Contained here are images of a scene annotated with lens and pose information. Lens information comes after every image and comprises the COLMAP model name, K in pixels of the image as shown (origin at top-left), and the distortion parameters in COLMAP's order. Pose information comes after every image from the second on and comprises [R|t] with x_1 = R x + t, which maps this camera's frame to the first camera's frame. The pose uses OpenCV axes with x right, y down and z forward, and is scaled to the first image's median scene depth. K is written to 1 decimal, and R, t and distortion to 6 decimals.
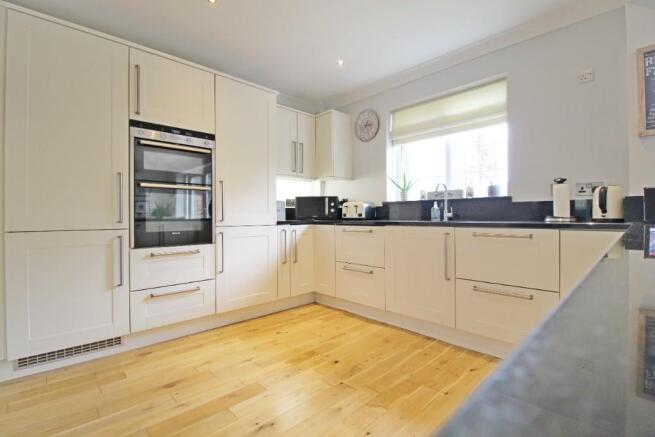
lens RADIAL K [[301.9, 0, 334.3], [0, 301.9, 219.0], [0, 0, 1]] dist [-0.000641, -0.011901]
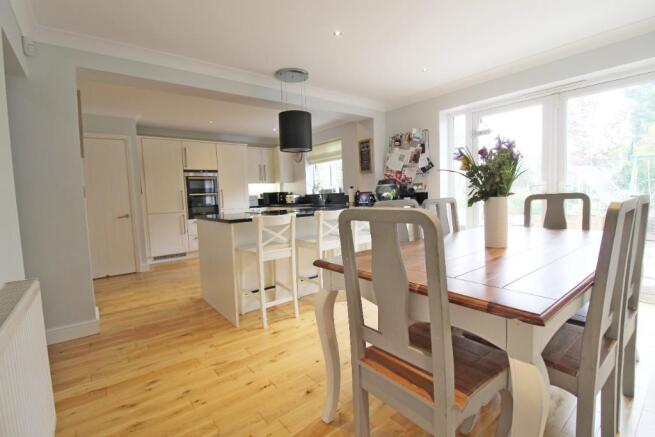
lens RADIAL K [[303.0, 0, 327.5], [0, 303.0, 218.5], [0, 0, 1]] dist [0.013810, -0.000079]
pose [[0.993375, -0.026178, -0.111899, 0.643691], [0.034121, 0.996987, 0.069666, -0.040421], [0.109738, -0.073023, 0.991275, -1.153798]]
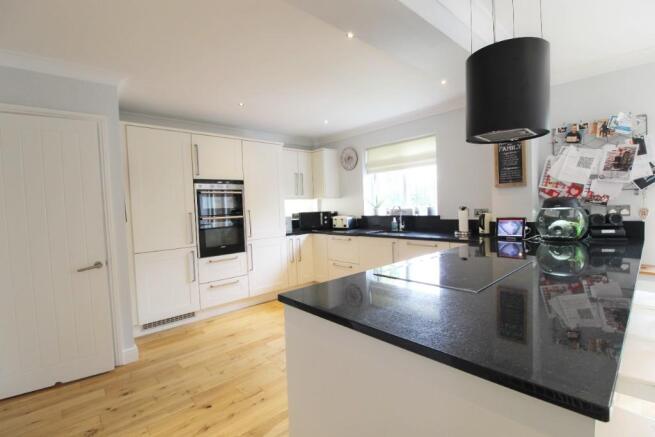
lens RADIAL K [[301.9, 0, 334.3], [0, 301.9, 219.0], [0, 0, 1]] dist [-0.000641, -0.011901]
pose [[0.999130, -0.032838, -0.025690, 0.086825], [0.033763, 0.998764, 0.036465, -0.116476], [0.024461, -0.037301, 0.999005, -0.476245]]
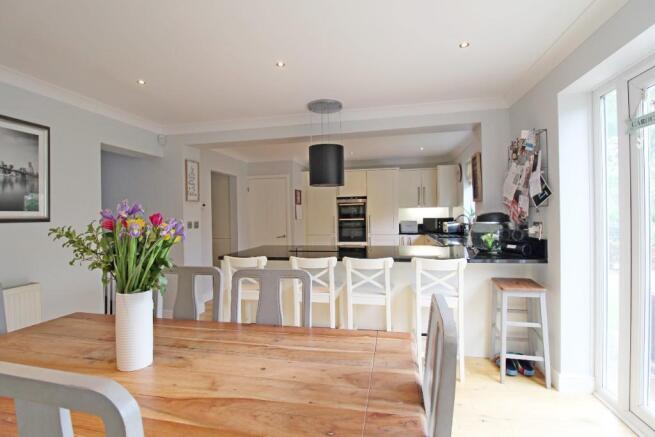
lens RADIAL K [[306.6, 0, 326.8], [0, 306.6, 217.0], [0, 0, 1]] dist [-0.013957, -0.000516]
pose [[0.554638, -0.000803, -0.832091, 1.342010], [0.007951, 0.999959, 0.004335, -0.119552], [0.832054, -0.009021, 0.554622, -0.560280]]
